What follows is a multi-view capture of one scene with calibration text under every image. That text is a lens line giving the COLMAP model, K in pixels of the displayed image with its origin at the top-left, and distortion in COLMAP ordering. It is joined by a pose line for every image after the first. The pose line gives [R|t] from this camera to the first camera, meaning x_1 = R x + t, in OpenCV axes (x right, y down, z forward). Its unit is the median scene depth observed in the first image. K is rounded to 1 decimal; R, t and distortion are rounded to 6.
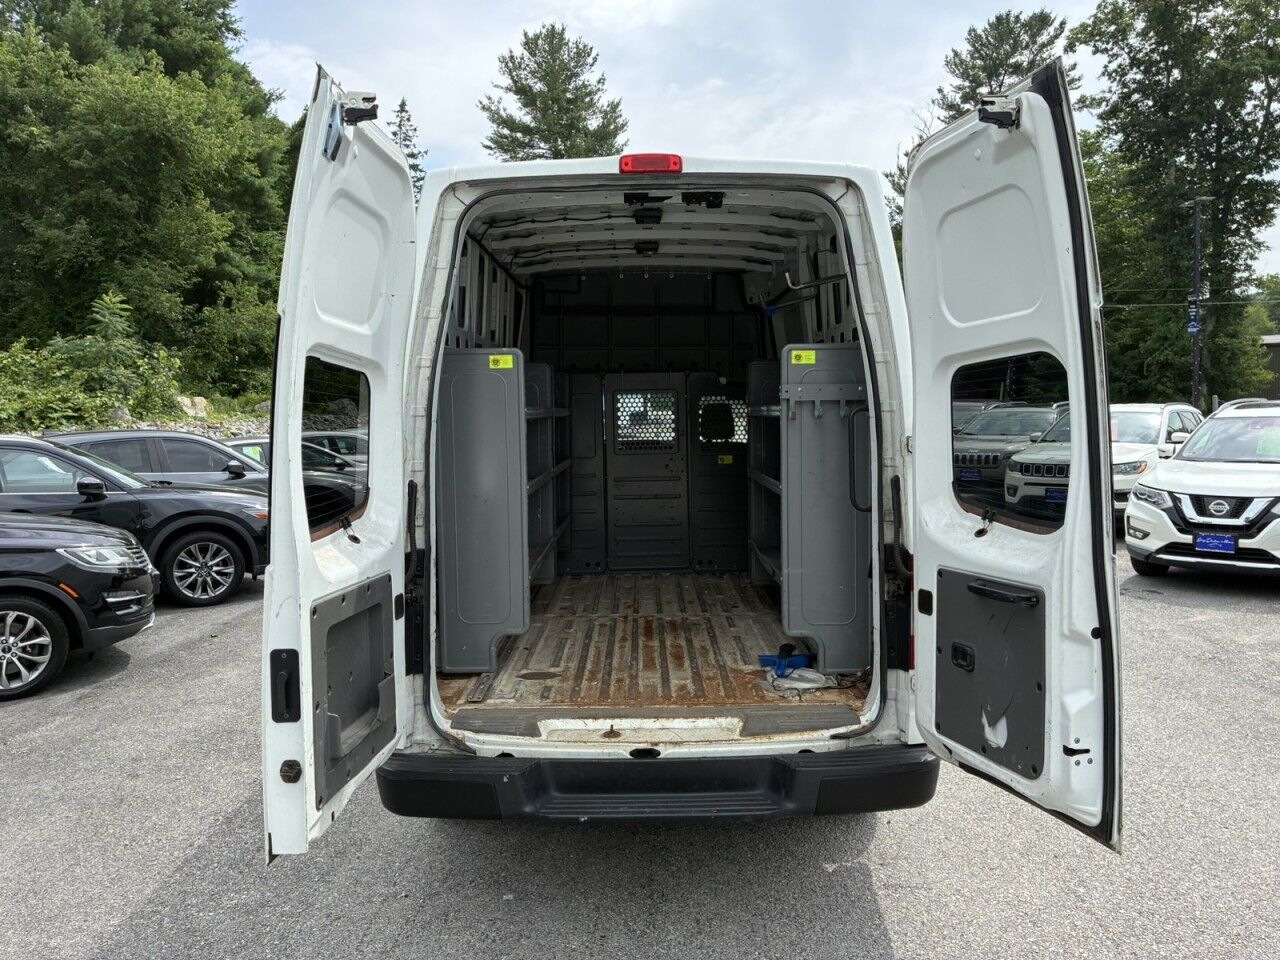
lens RADIAL K [[956.5, 0, 638.6], [0, 956.5, 480.7], [0, 0, 1]] dist [0.068039, -0.091027]
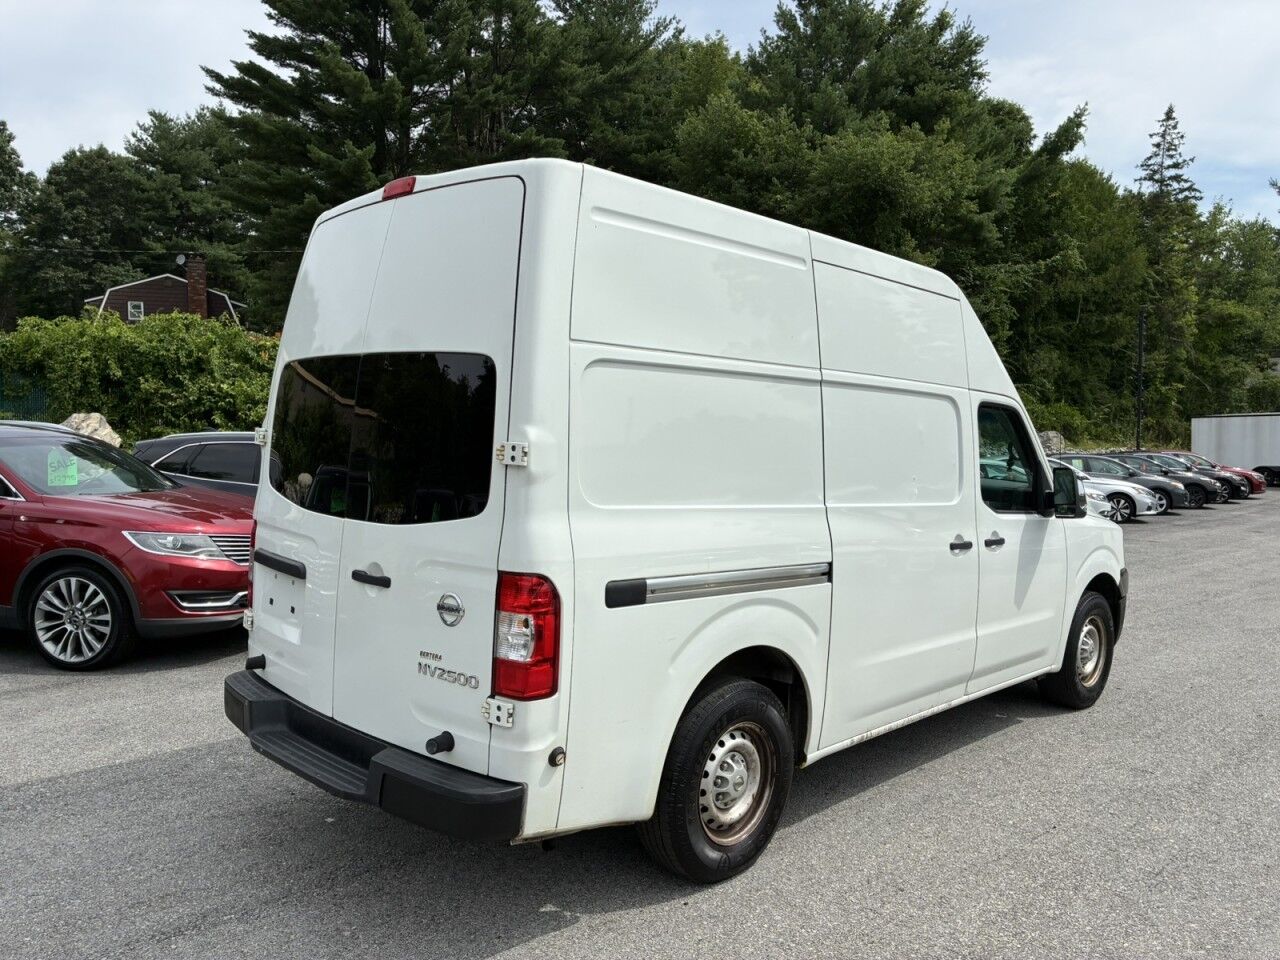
lens RADIAL K [[964.1, 0, 647.0], [0, 964.1, 479.3], [0, 0, 1]] dist [0.028623, -0.005197]
pose [[0.718224, 0.072662, -0.692008, 0.228306], [-0.097004, 0.995277, 0.003827, -0.006678], [0.689017, 0.064379, 0.721880, 0.087984]]
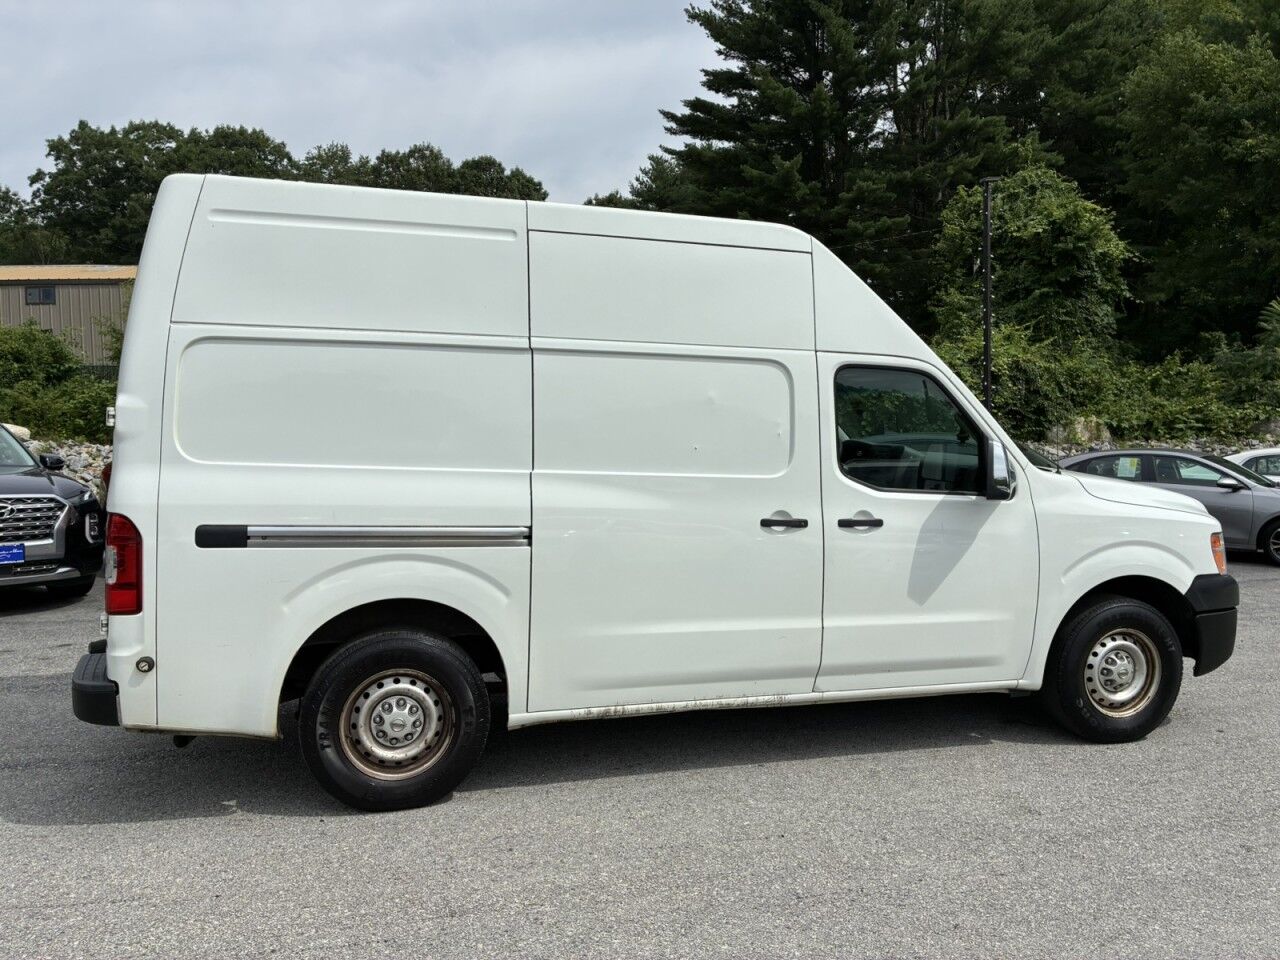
lens RADIAL K [[965.4, 0, 644.9], [0, 965.4, 475.7], [0, 0, 1]] dist [0.072636, -0.107257]
pose [[0.286616, 0.070078, -0.955479, 0.356128], [-0.091833, 0.994738, 0.045410, -0.017869], [0.953634, 0.074729, 0.291544, 0.277304]]
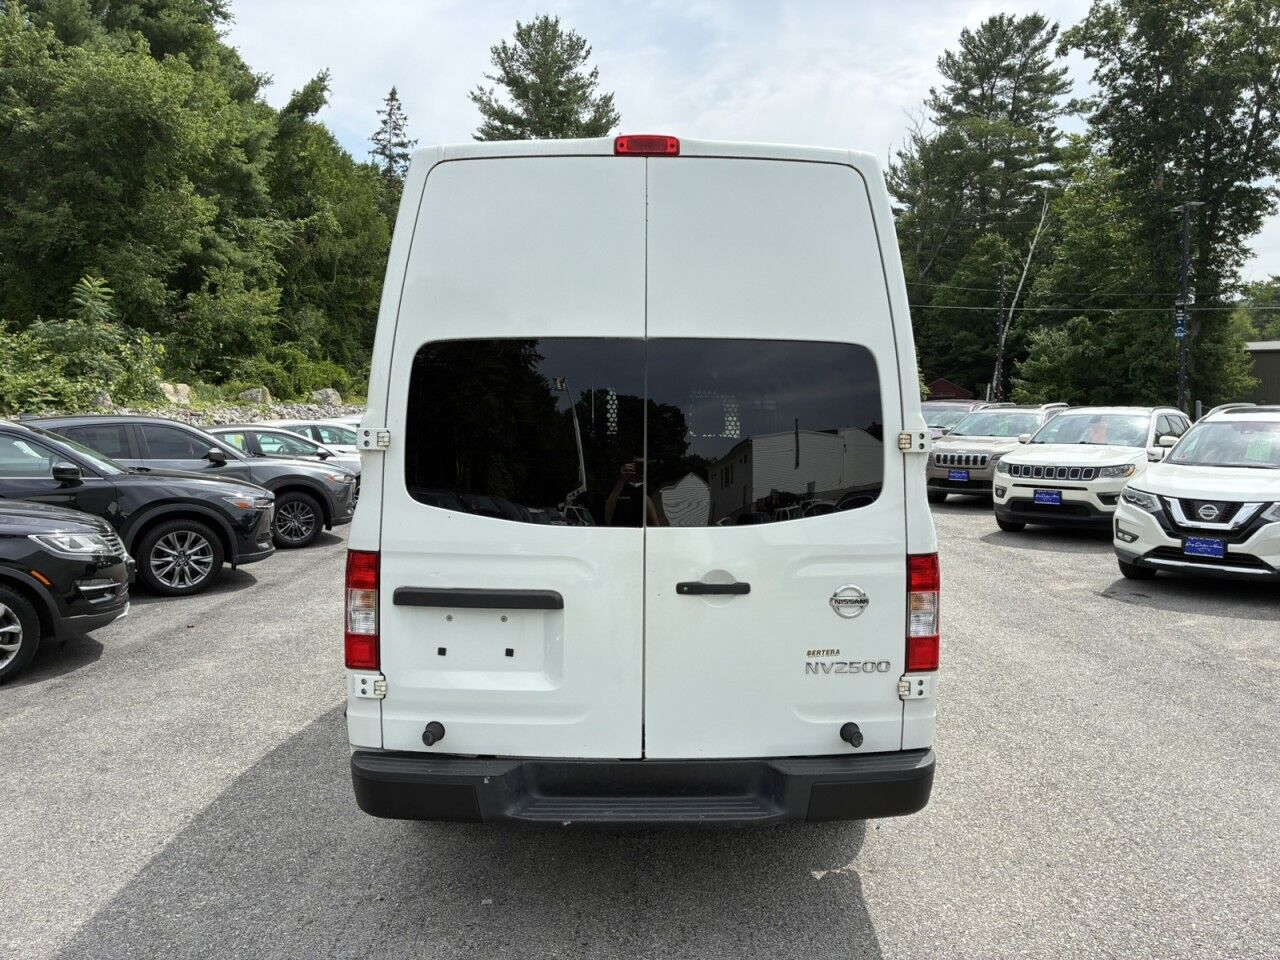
lens RADIAL K [[956.1, 0, 640.0], [0, 956.1, 480.0], [0, 0, 1]] dist [0.077148, -0.099379]
pose [[0.999737, 0.016478, 0.015959, -0.000282], [-0.016543, 0.999855, 0.003965, 0.000123], [-0.015892, -0.004228, 0.999865, 0.002008]]
